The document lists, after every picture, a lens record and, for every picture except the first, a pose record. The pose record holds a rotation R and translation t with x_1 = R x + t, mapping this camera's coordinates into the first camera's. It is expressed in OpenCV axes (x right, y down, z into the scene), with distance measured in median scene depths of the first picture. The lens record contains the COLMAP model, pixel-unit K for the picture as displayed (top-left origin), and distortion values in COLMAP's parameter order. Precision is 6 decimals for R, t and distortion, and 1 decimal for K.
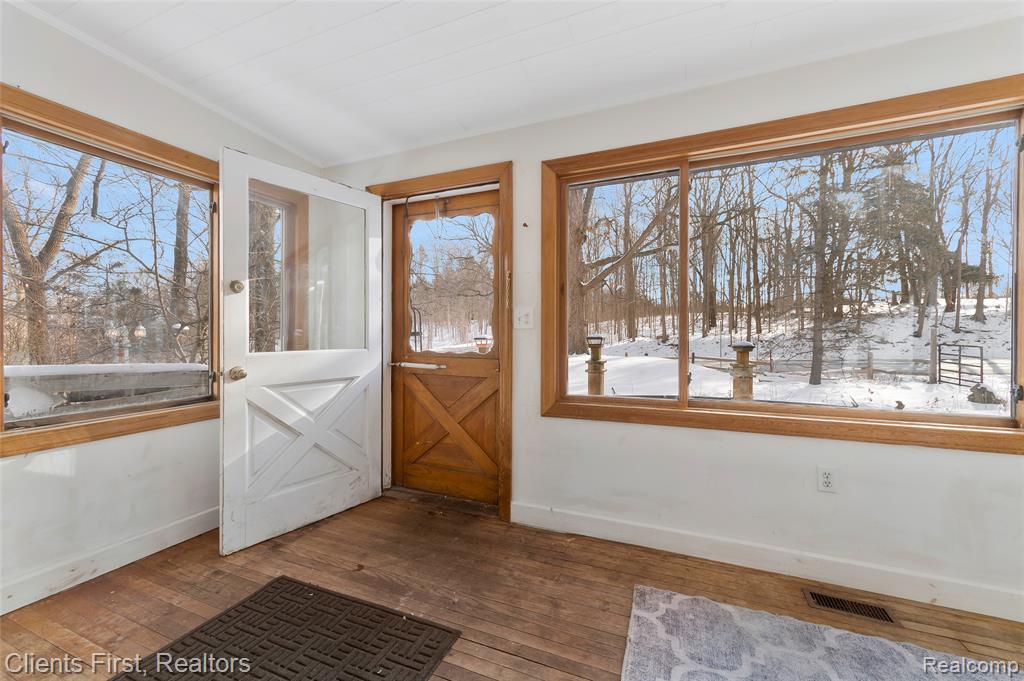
lens RADIAL K [[404.8, 0, 510.8], [0, 404.8, 338.6], [0, 0, 1]] dist [0.007705, 0.000076]
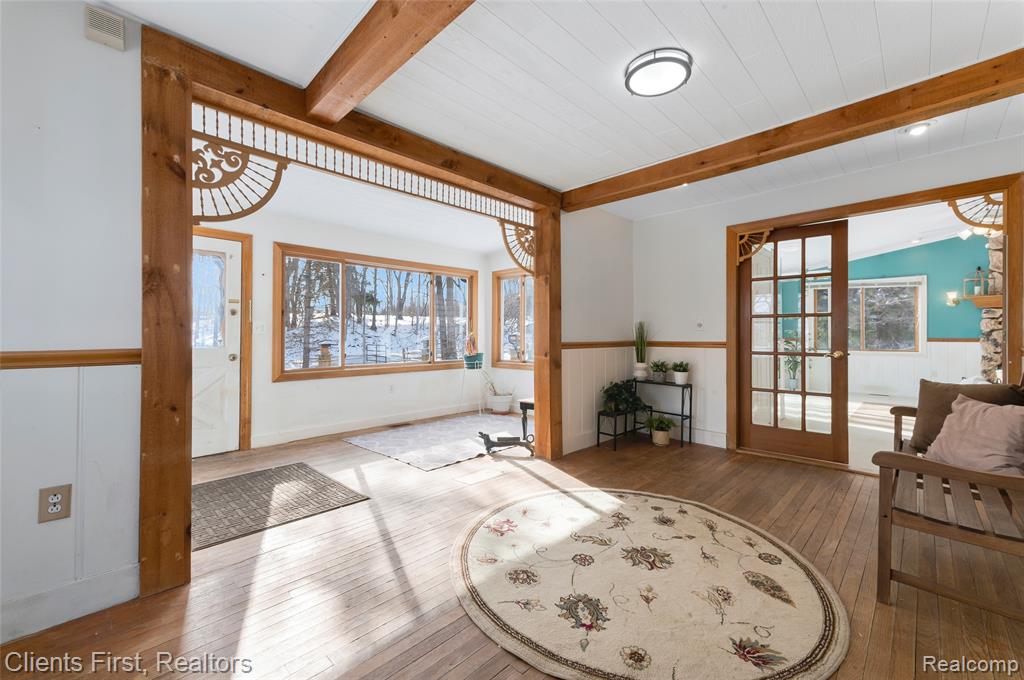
lens RADIAL K [[410.2, 0, 512.0], [0, 410.2, 333.2], [0, 0, 1]] dist [0.011221, 0.000106]
pose [[0.368616, 0.010698, 0.929520, -1.389457], [0.012582, 0.999785, -0.016496, 0.019269], [-0.929497, 0.017776, 0.368402, -0.749974]]
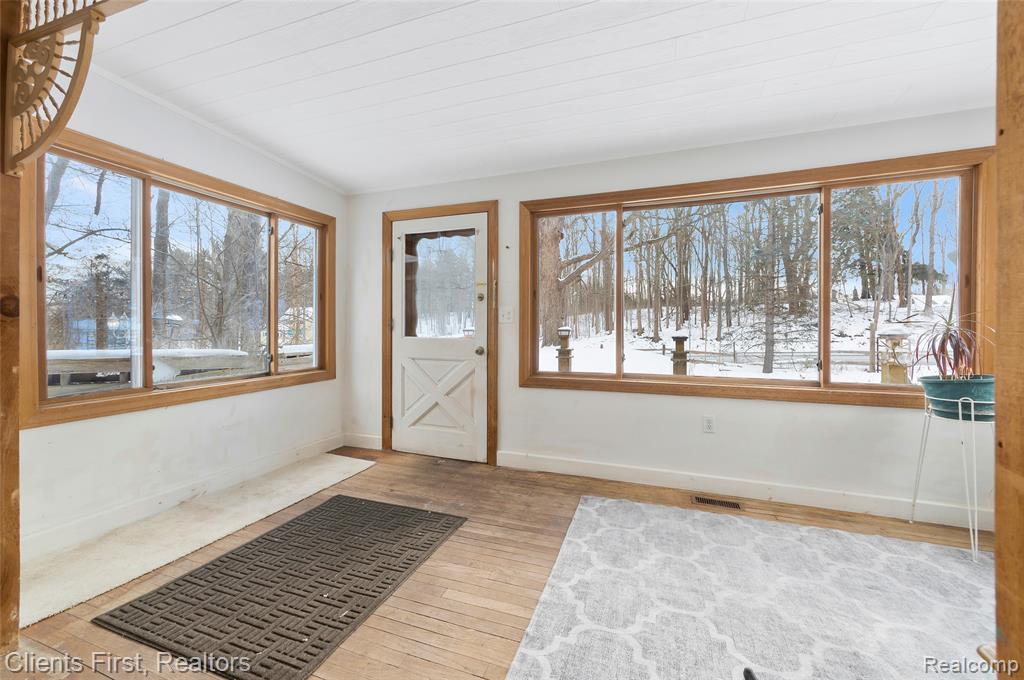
lens RADIAL K [[406.3, 0, 510.1], [0, 406.3, 323.6], [0, 0, 1]] dist [0.010310, 0.000079]
pose [[0.998852, 0.003064, 0.047796, -0.026550], [-0.002152, 0.999815, -0.019122, 0.005377], [-0.047846, 0.018997, 0.998674, -0.425383]]
